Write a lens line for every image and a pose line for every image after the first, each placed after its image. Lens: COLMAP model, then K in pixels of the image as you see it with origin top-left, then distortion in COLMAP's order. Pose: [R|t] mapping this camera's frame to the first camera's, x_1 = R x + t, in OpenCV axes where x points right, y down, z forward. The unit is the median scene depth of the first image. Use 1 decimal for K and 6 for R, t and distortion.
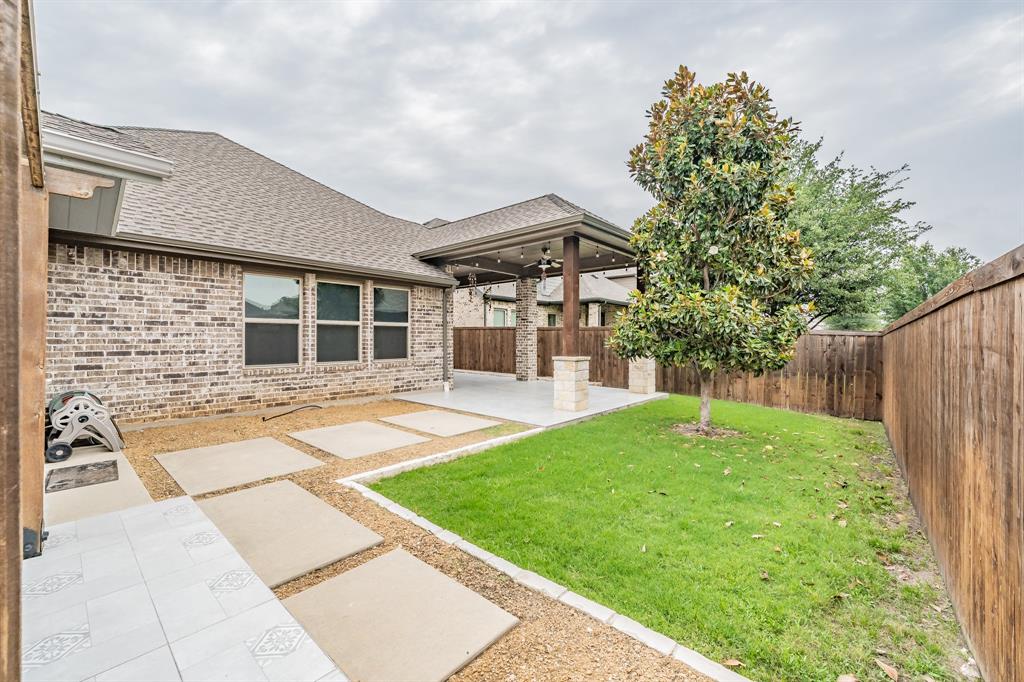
lens RADIAL K [[417.4, 0, 507.8], [0, 417.4, 337.8], [0, 0, 1]] dist [-0.006744, -0.000075]
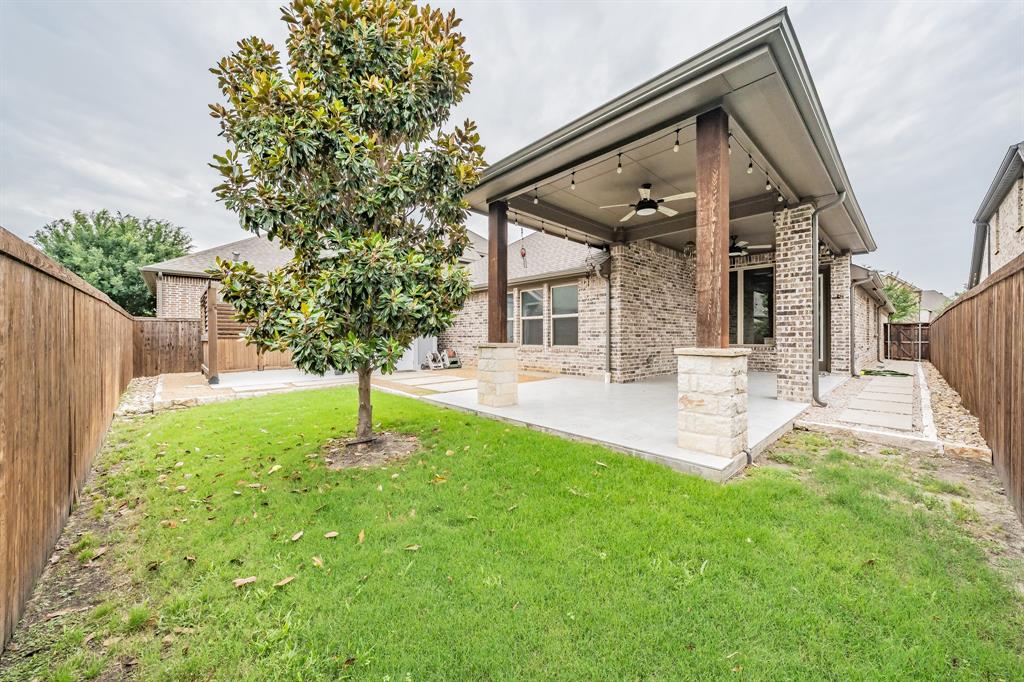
lens RADIAL K [[368.0, 0, 539.0], [0, 368.0, 340.7], [0, 0, 1]] dist [-0.000810, 0.000066]
pose [[-0.053431, 0.008738, -0.998533, 0.803941], [0.002589, 0.999960, 0.008612, 0.030146], [0.998568, -0.002125, -0.053452, 1.030834]]
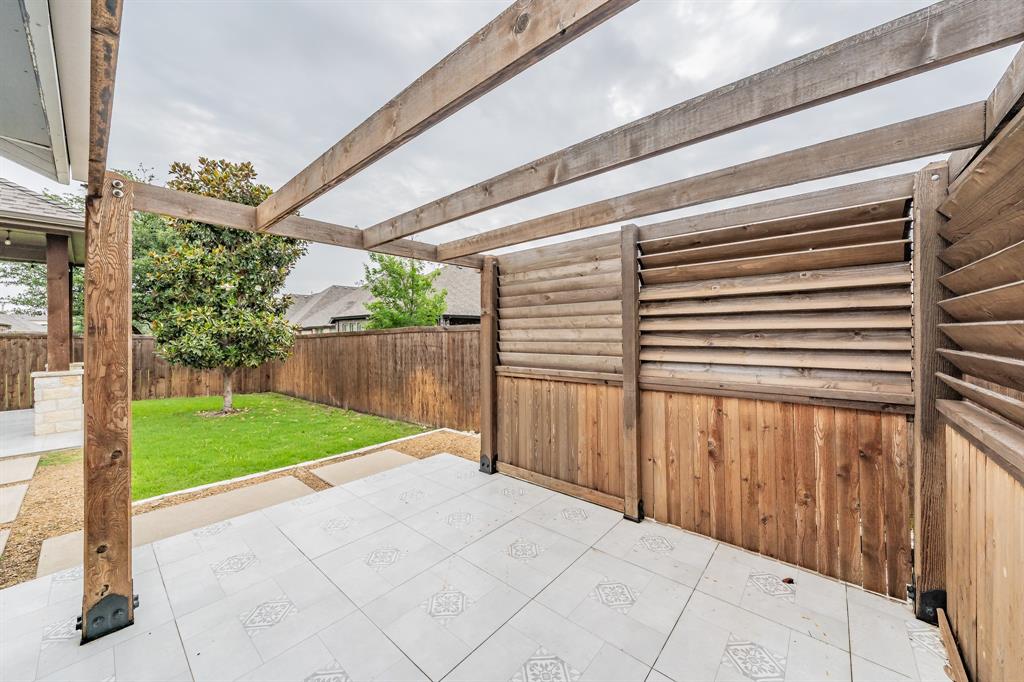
lens RADIAL K [[360.8, 0, 510.4], [0, 360.8, 333.7], [0, 0, 1]] dist [0.000502, 0.000005]
pose [[-0.025453, -0.002452, 0.999673, -0.570767], [0.014443, 0.999892, 0.002820, -0.020493], [-0.999572, 0.014510, -0.025415, 0.057443]]
